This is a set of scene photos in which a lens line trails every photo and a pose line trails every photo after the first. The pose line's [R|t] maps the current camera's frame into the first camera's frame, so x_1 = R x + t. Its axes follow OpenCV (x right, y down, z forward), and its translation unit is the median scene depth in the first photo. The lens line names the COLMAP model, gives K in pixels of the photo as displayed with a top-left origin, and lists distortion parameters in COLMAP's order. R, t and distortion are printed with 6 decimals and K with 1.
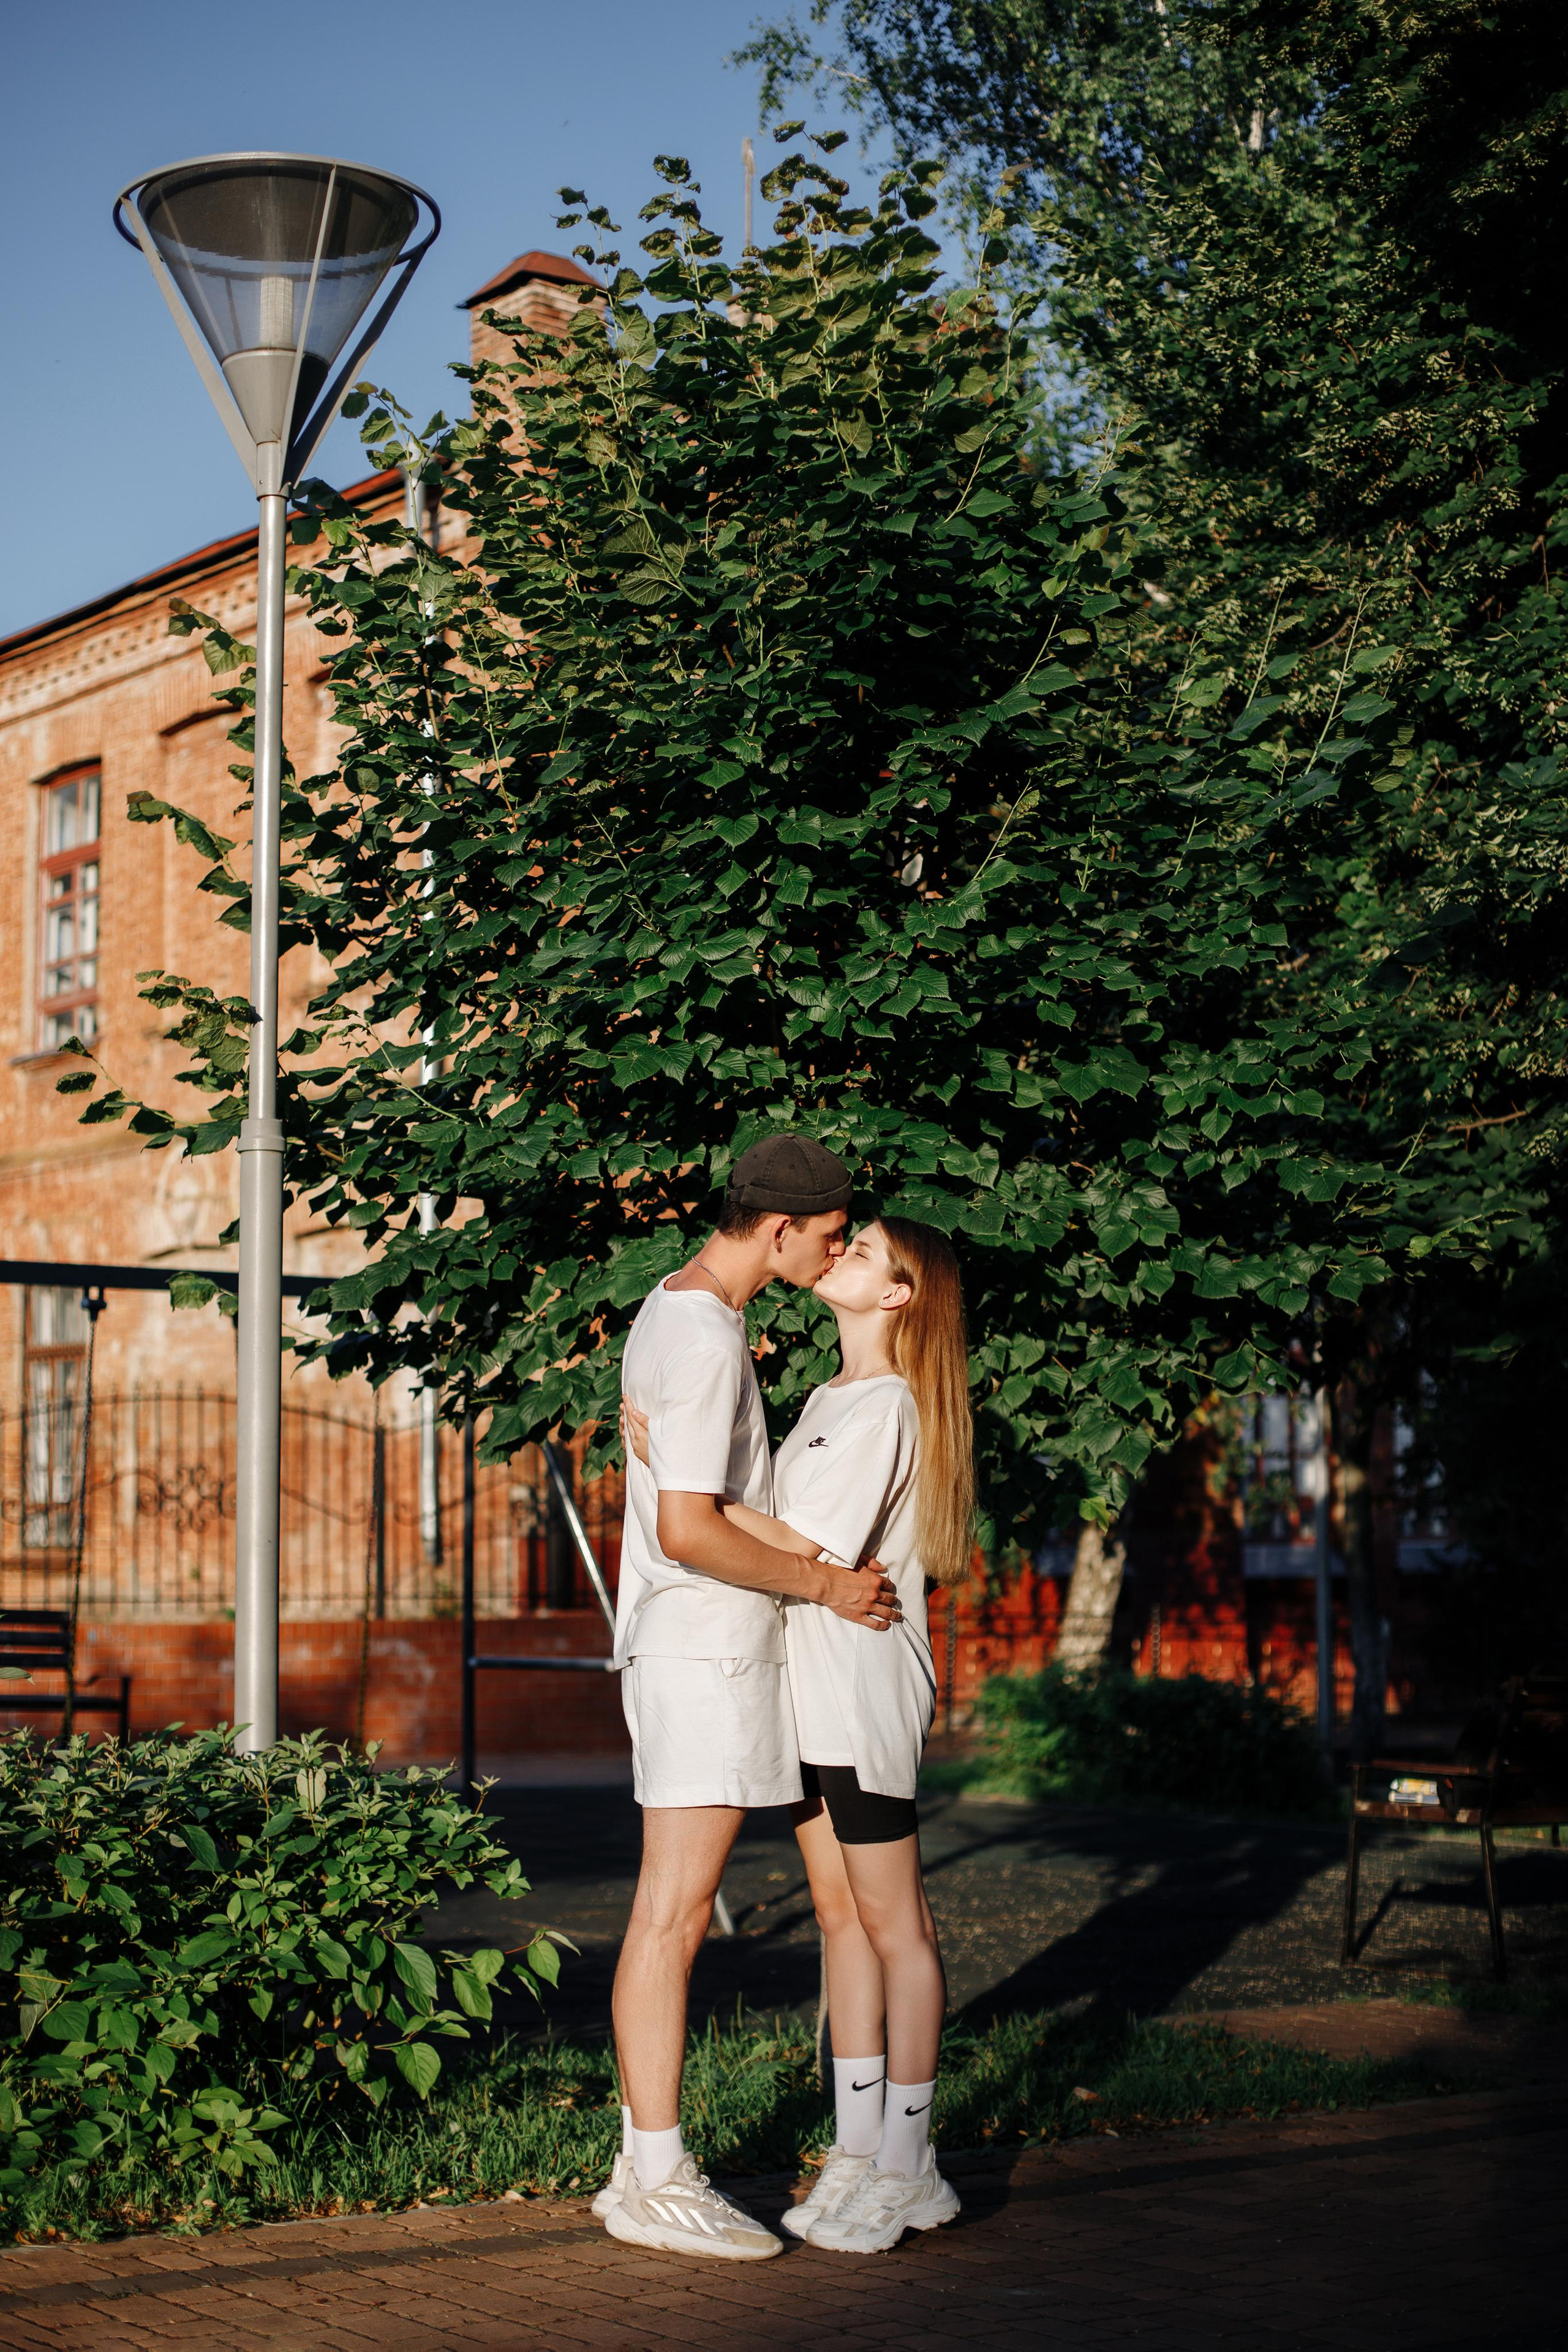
lens RADIAL K [[3464.7, 0, 784.0], [0, 3464.7, 1176.0], [0, 0, 1]] dist [-0.120751, -0.012266]
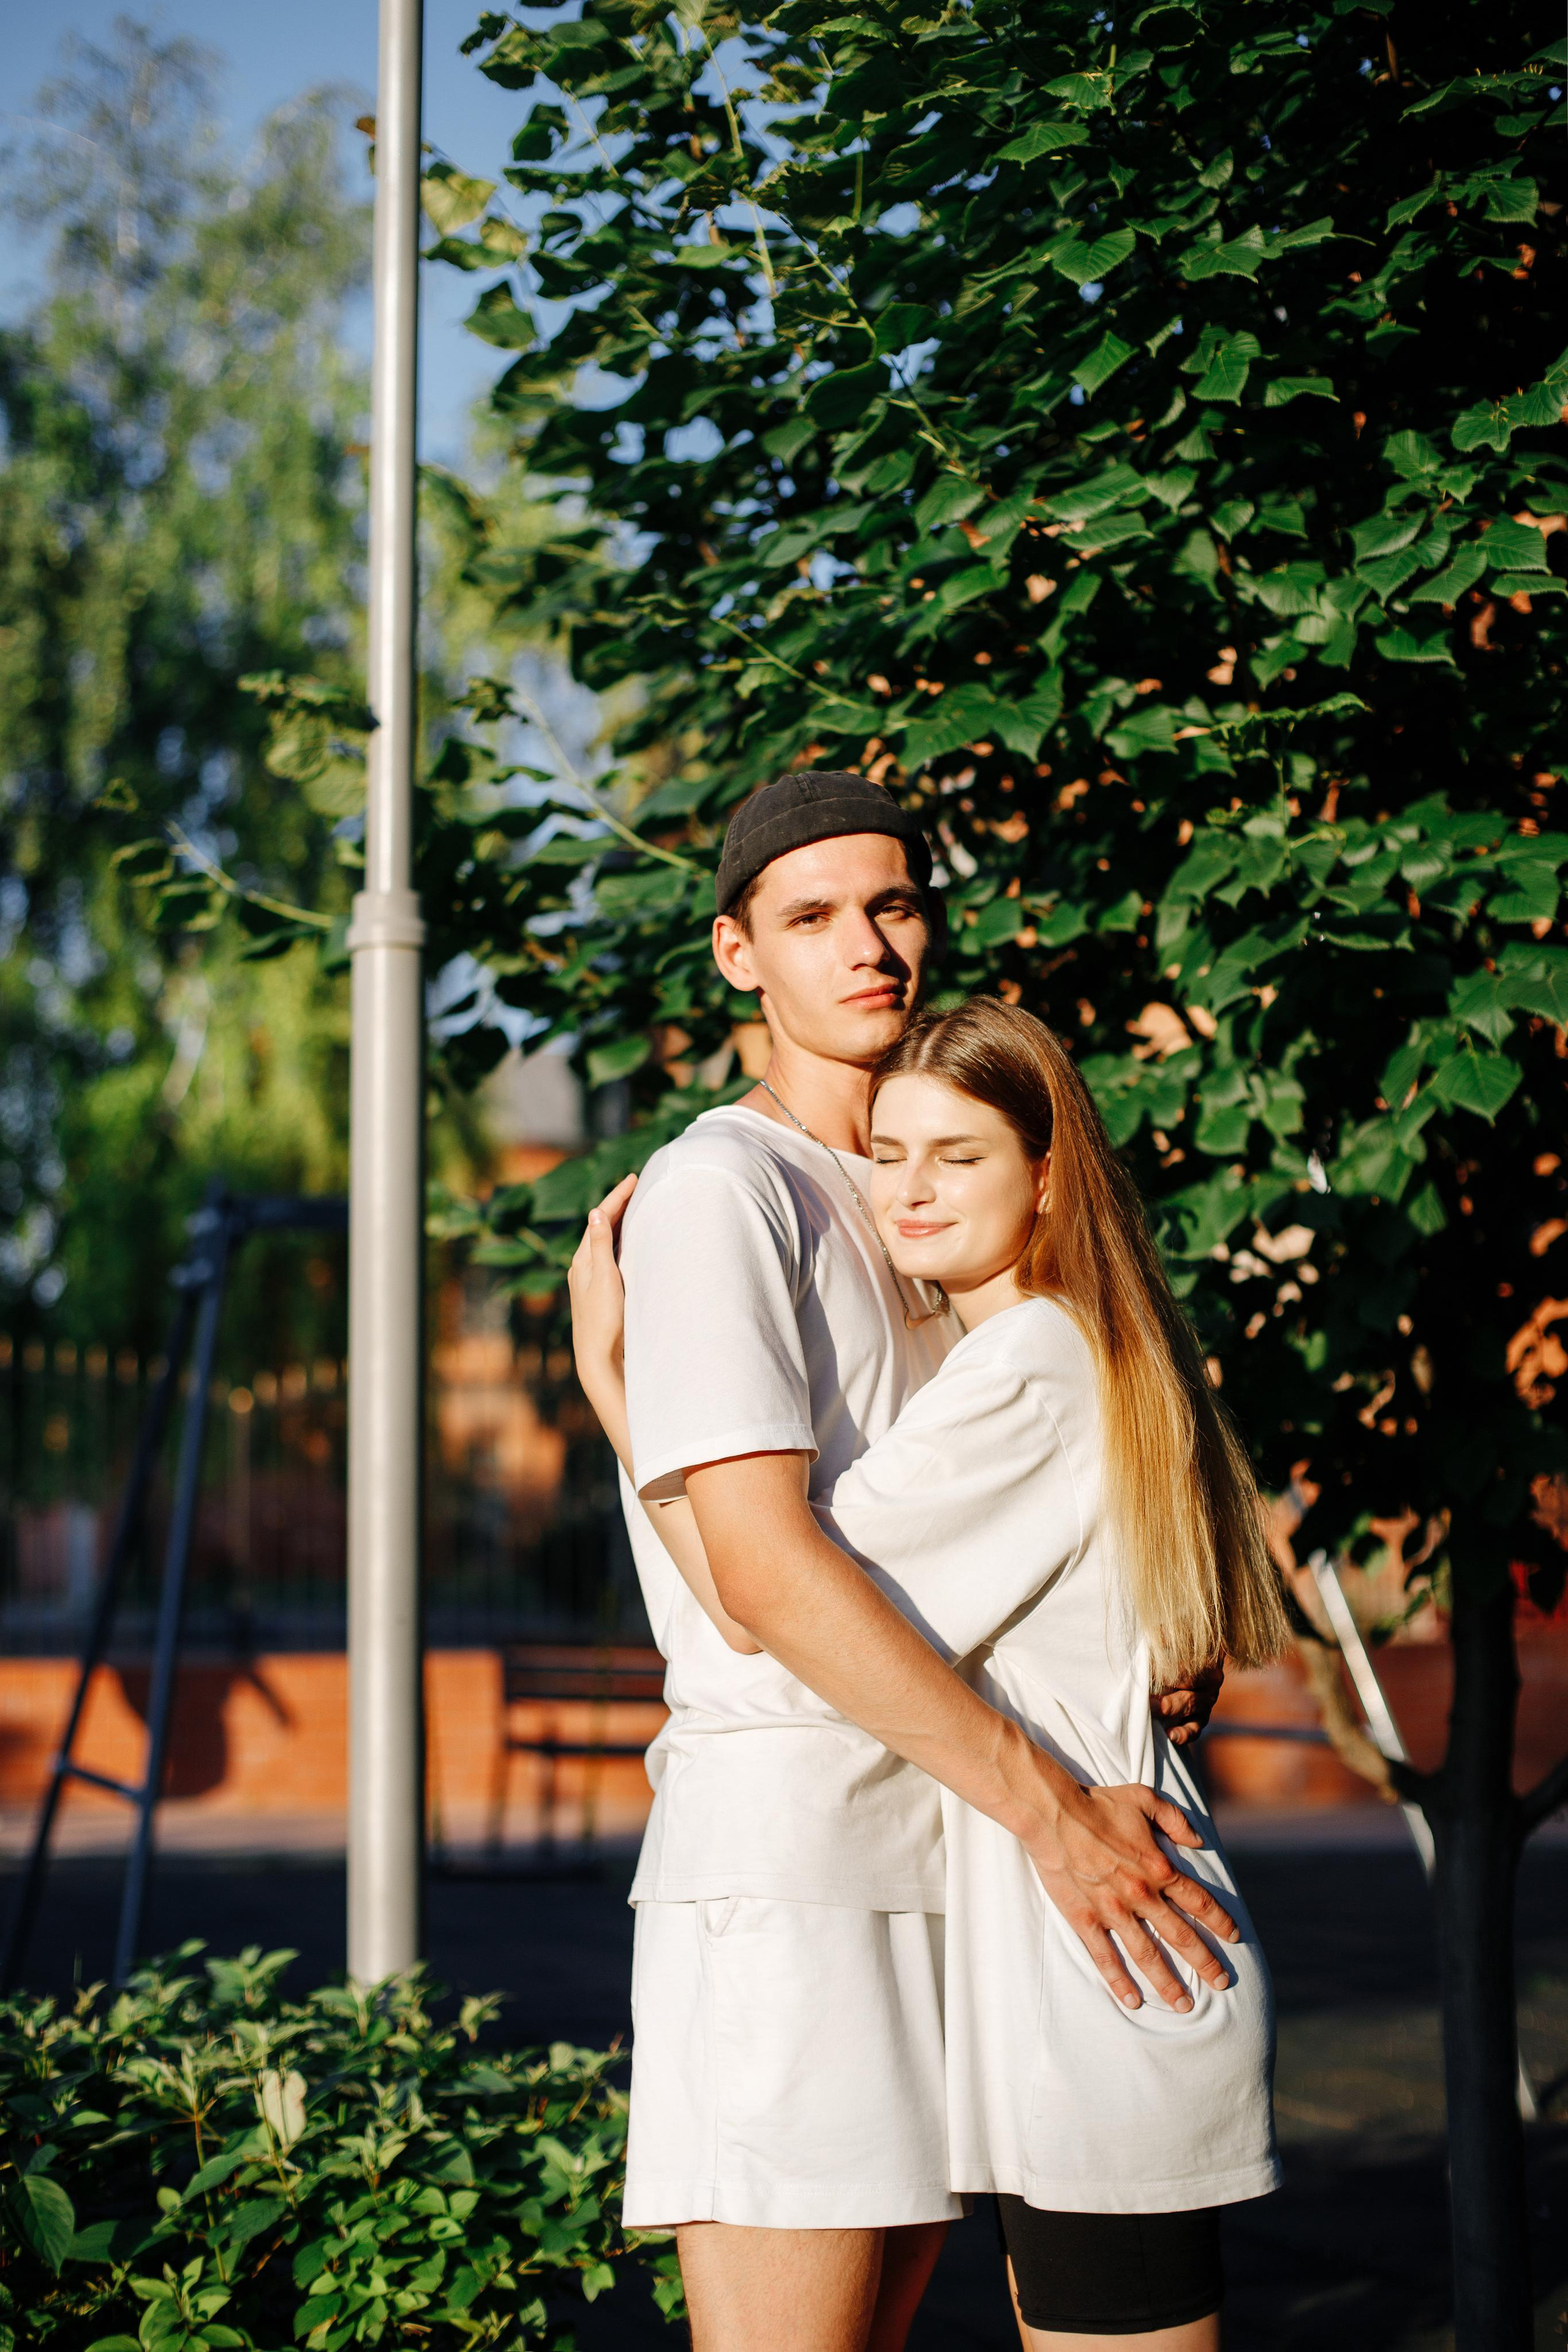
lens RADIAL K [[3464.7, 0, 784.0], [0, 3464.7, 1176.0], [0, 0, 1]] dist [-0.120751, -0.012266]
pose [[0.956565, -0.033958, -0.289536, 0.084341], [0.035406, 0.999373, -0.000234, 0.035226], [0.289363, -0.010027, 0.957167, 0.479191]]
